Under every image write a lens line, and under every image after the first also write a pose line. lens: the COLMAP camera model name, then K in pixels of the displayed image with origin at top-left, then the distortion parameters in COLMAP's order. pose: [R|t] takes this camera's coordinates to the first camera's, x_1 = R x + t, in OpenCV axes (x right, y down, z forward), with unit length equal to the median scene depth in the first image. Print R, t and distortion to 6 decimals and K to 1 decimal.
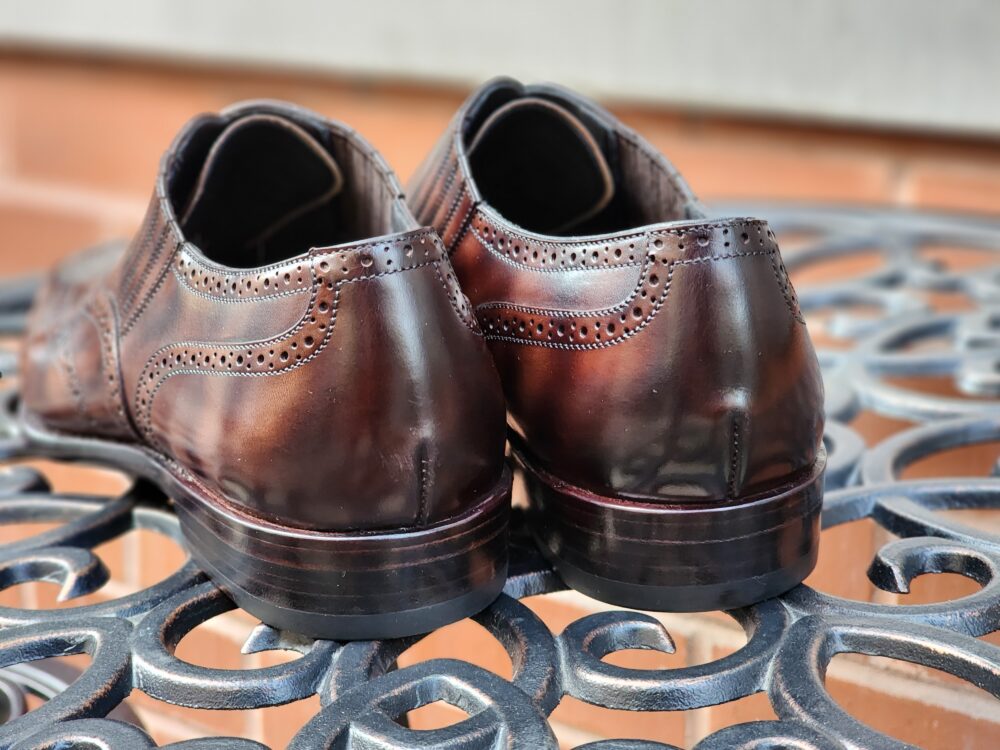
lens RADIAL K [[2169.2, 0, 502.9], [0, 2169.2, 397.0], [0, 0, 1]] dist [-0.581378, 6.504022]
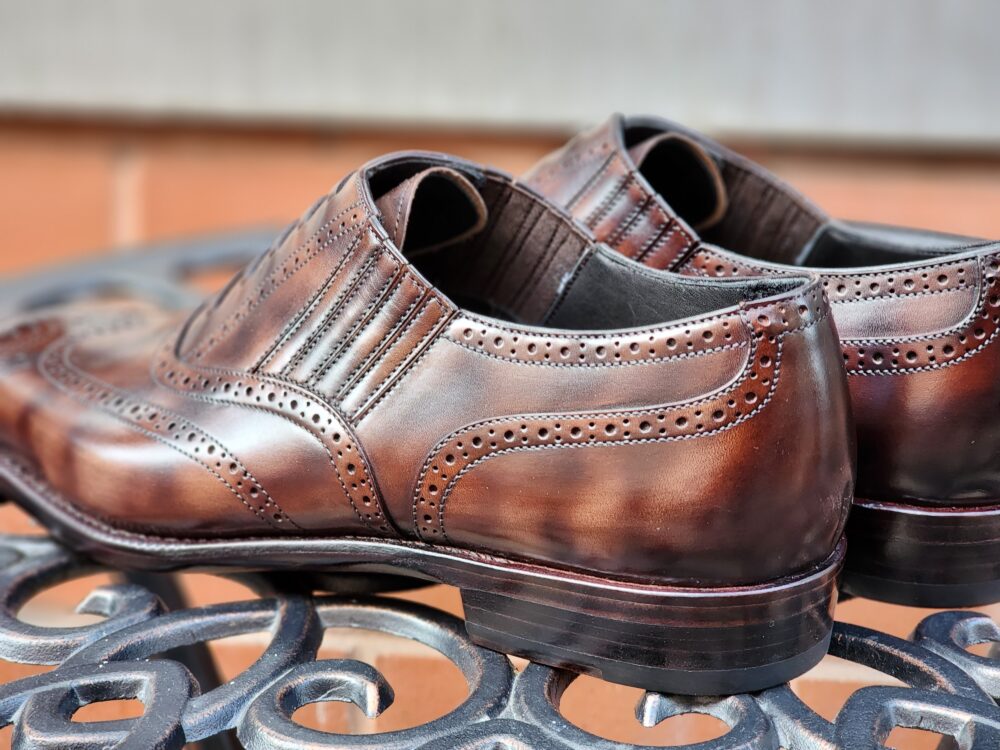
lens RADIAL K [[2169.2, 0, 502.9], [0, 2169.2, 397.0], [0, 0, 1]] dist [-0.581378, 6.504022]
pose [[0.838150, -0.125947, 0.530699, -0.698504], [0.119180, 0.991753, 0.047141, -0.084602], [-0.532260, 0.023738, 0.846248, 0.223478]]
